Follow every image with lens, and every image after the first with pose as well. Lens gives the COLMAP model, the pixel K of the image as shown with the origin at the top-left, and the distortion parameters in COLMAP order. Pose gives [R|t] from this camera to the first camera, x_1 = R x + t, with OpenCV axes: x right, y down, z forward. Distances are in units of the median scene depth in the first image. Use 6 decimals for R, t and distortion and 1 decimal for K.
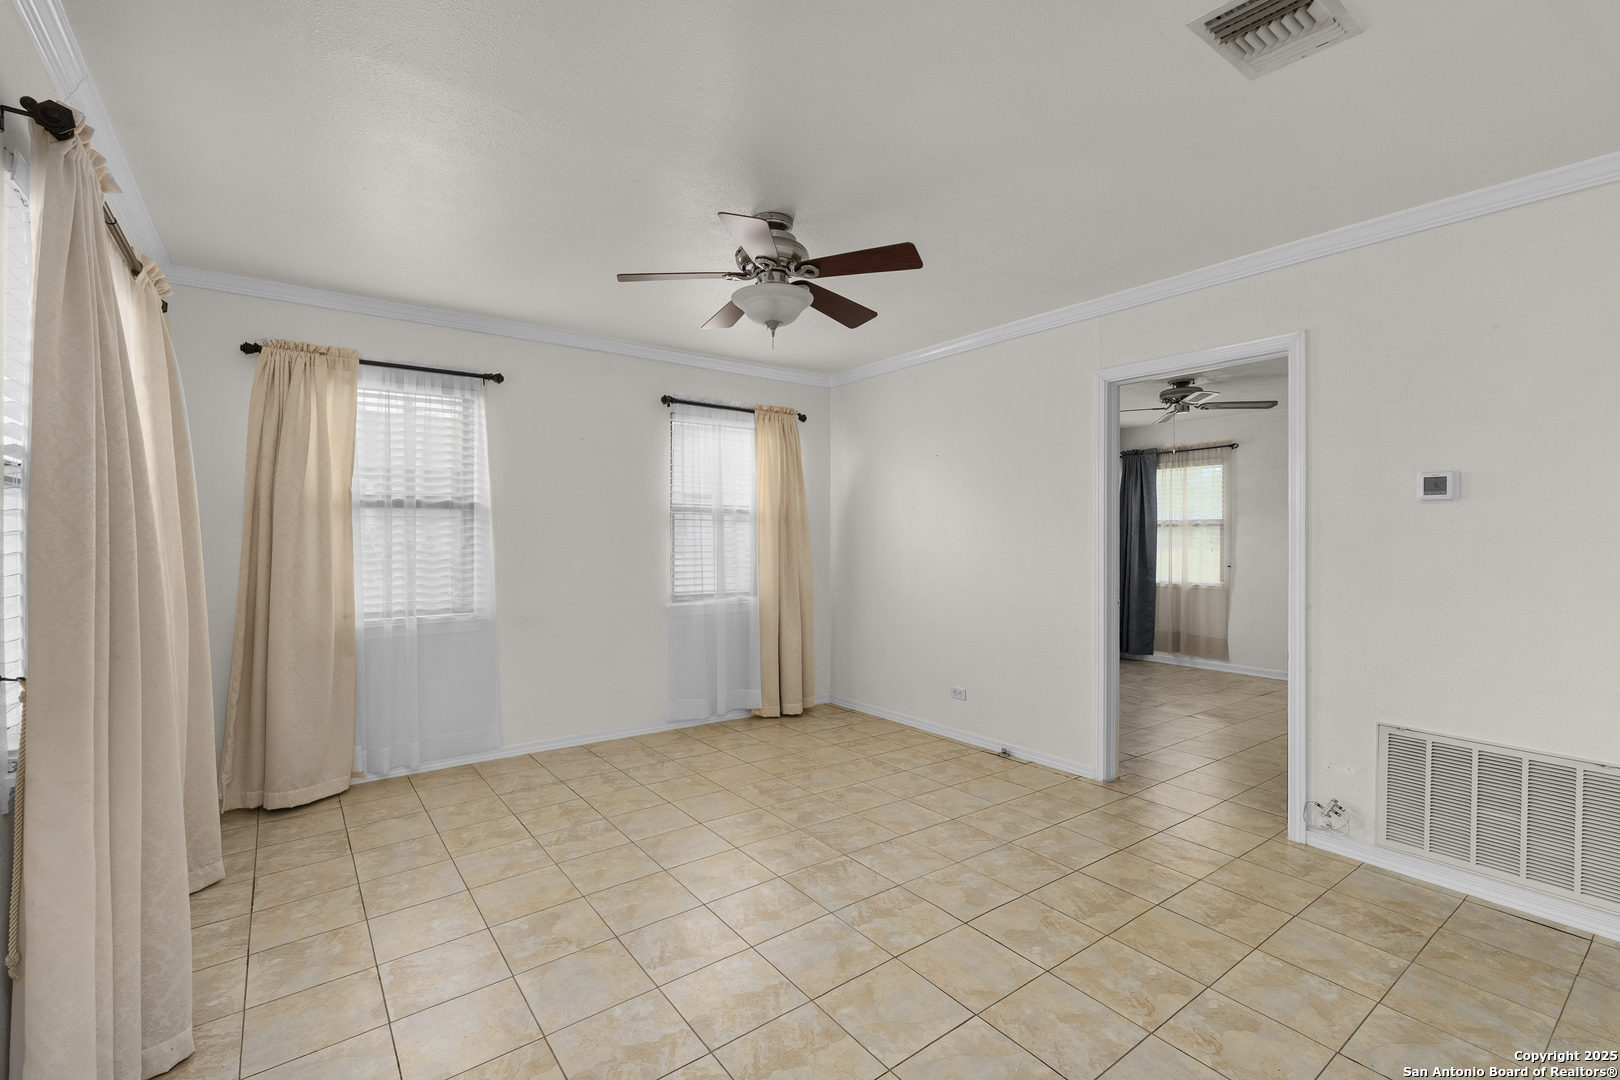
lens RADIAL K [[711.5, 0, 816.7], [0, 711.5, 540.4], [0, 0, 1]] dist [-0.004332, 0.000772]
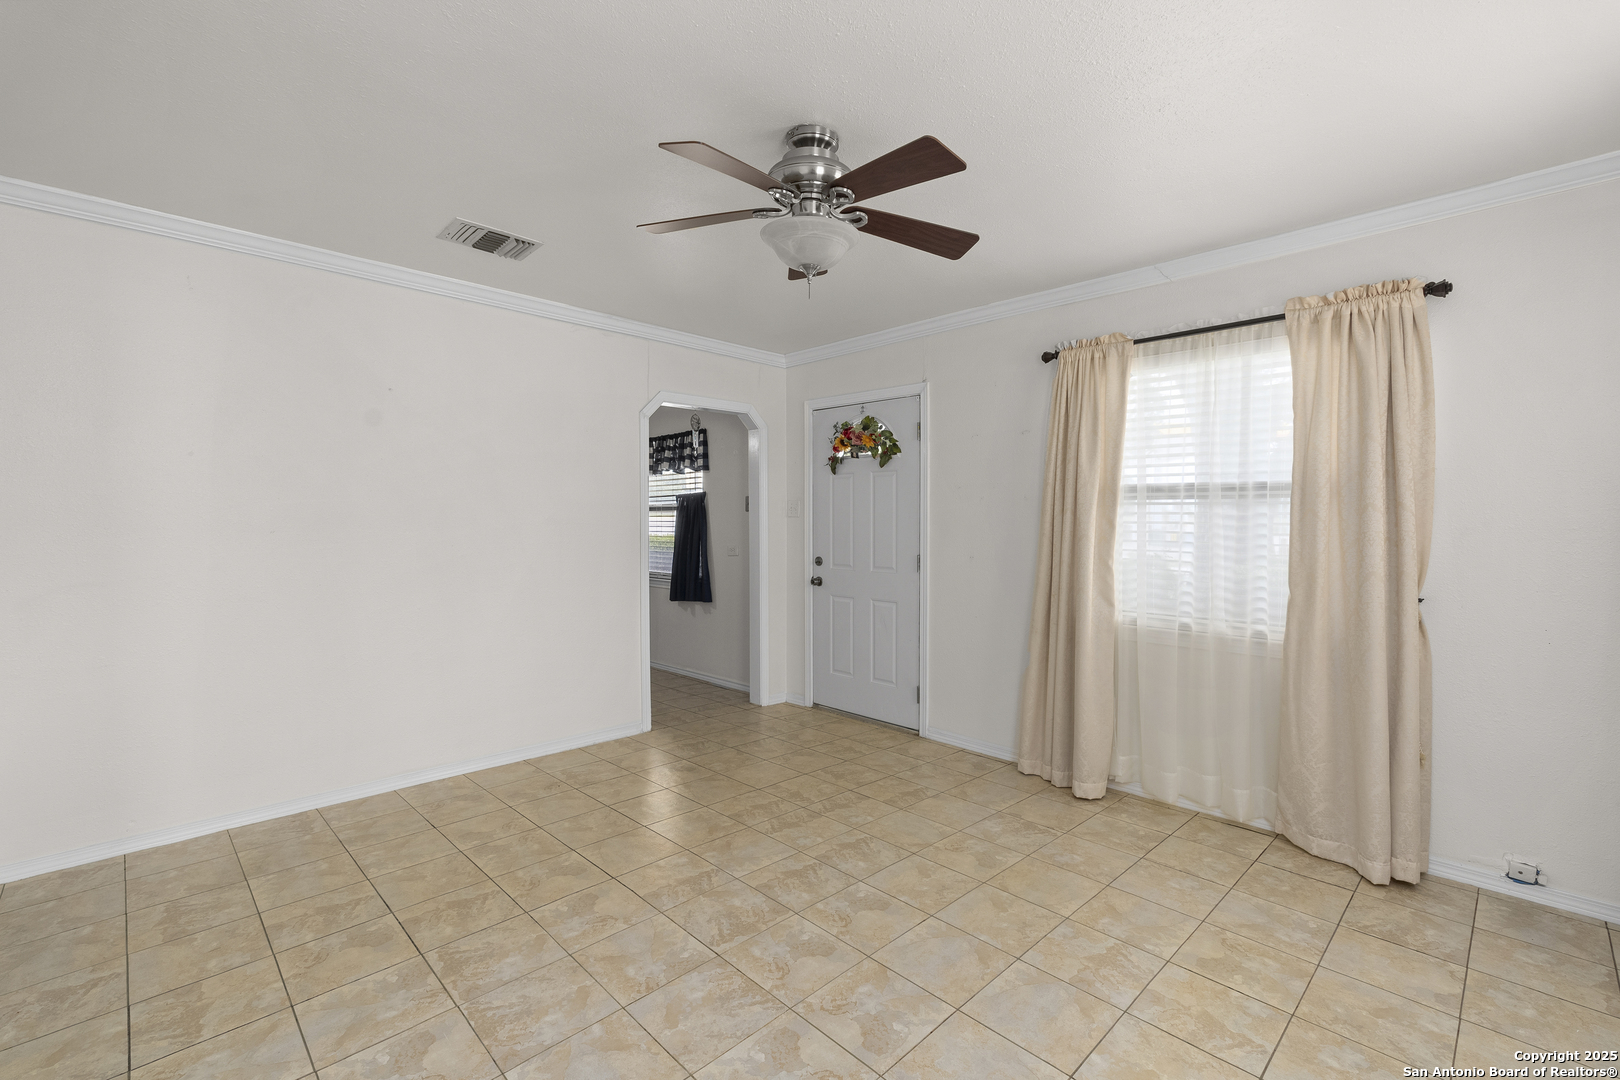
lens RADIAL K [[711.5, 0, 806.8], [0, 711.5, 528.8], [0, 0, 1]] dist [-0.004332, 0.000772]
pose [[-0.992719, -0.001647, -0.120443, 0.039921], [-0.004923, 0.999626, 0.026913, -0.024189], [0.120354, 0.027310, -0.992355, 1.789051]]
